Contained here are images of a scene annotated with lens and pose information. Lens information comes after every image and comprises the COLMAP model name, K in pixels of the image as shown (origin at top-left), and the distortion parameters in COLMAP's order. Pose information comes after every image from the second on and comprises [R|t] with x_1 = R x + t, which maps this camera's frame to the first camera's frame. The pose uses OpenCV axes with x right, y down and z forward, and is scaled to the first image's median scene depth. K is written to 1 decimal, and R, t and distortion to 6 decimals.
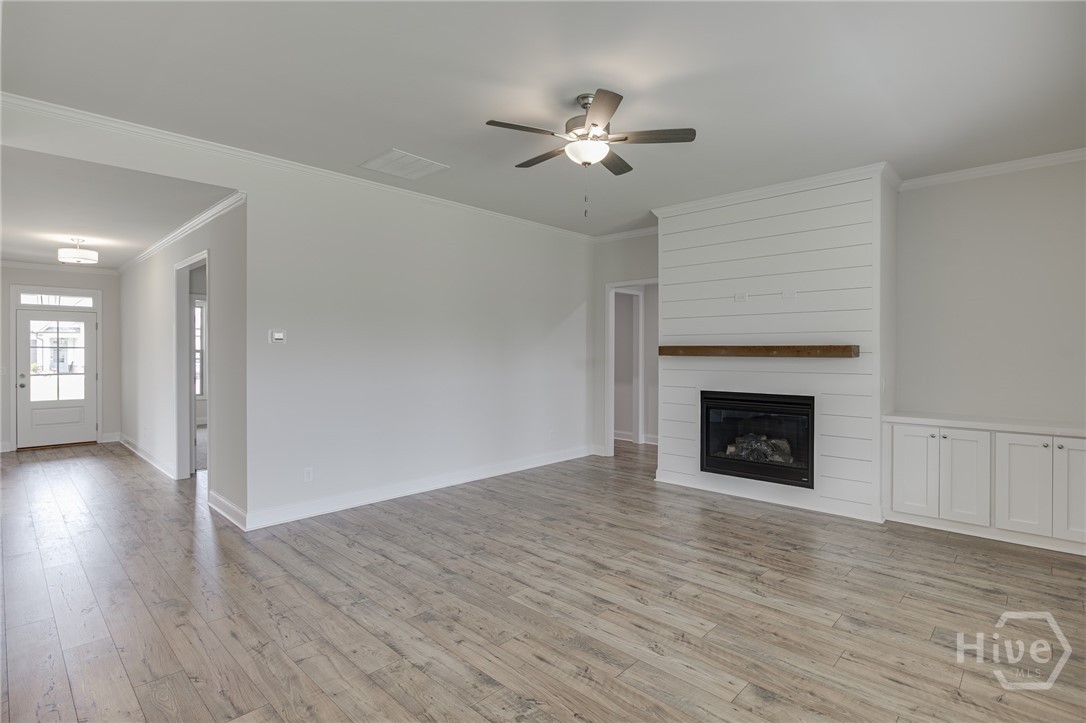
lens RADIAL K [[536.4, 0, 541.3], [0, 536.4, 356.6], [0, 0, 1]] dist [-0.005275, -0.001021]
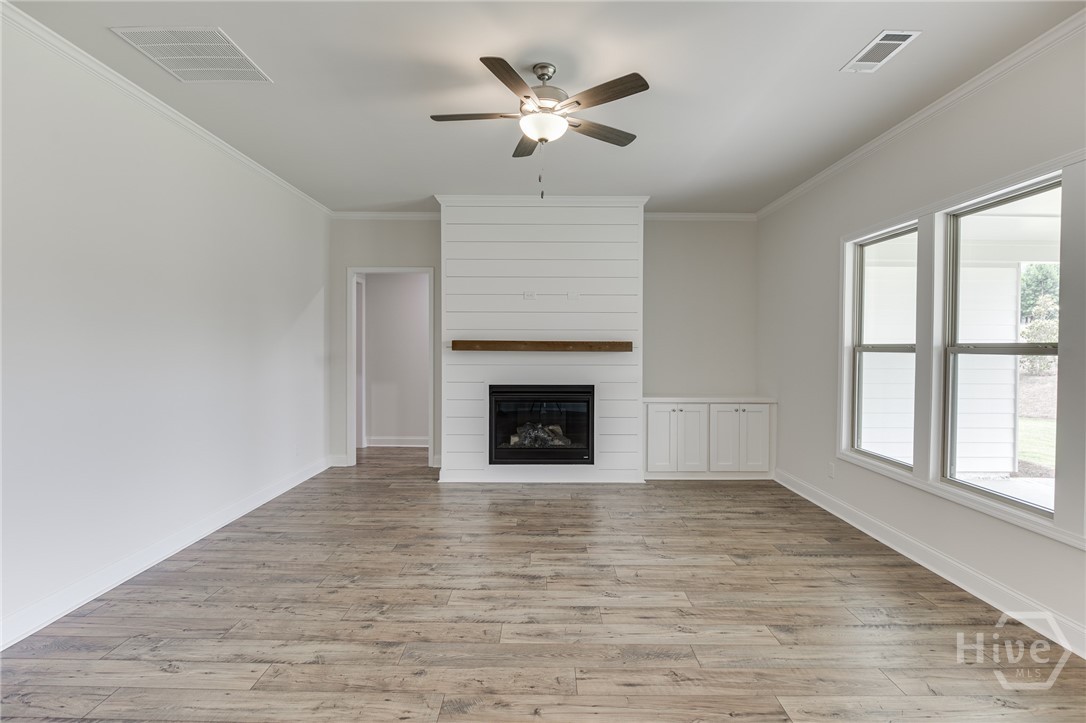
lens RADIAL K [[536.4, 0, 541.3], [0, 536.4, 356.6], [0, 0, 1]] dist [-0.005275, -0.001021]
pose [[0.724653, -0.010597, 0.689032, -0.435334], [0.003390, 0.999924, 0.011814, -0.002168], [-0.689106, -0.006225, 0.724634, 0.268439]]
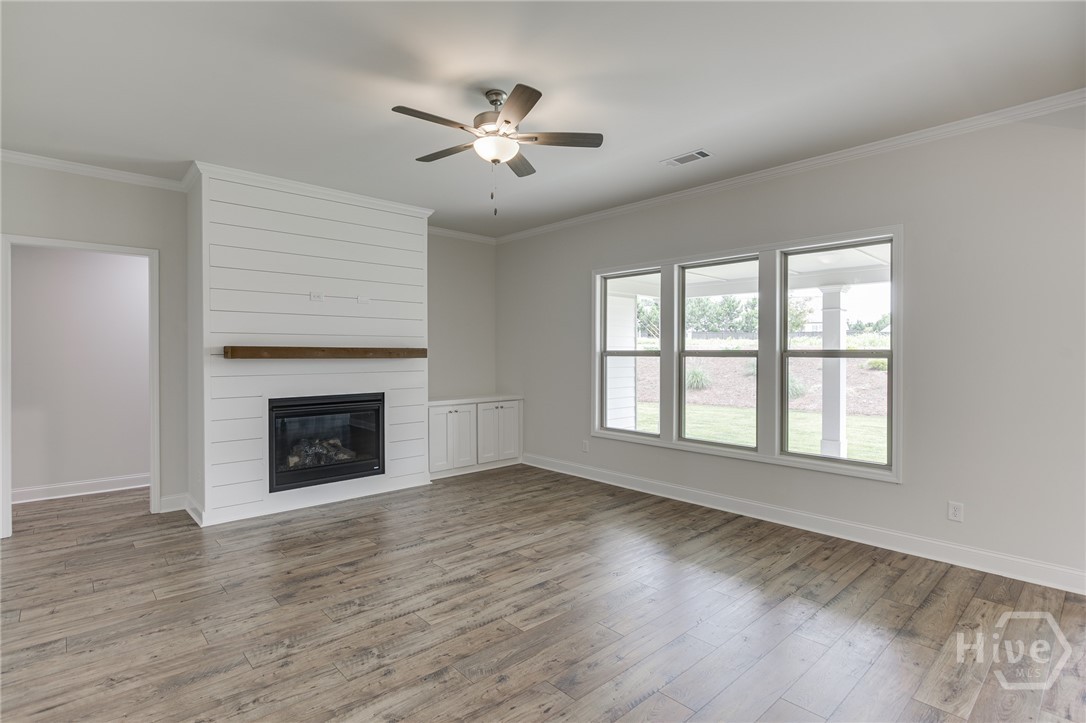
lens RADIAL K [[536.4, 0, 541.3], [0, 536.4, 356.6], [0, 0, 1]] dist [-0.005275, -0.001021]
pose [[0.066472, -0.008133, 0.997755, -0.702092], [0.010707, 0.999915, 0.007438, -0.008223], [-0.997731, 0.010188, 0.066553, 0.677430]]
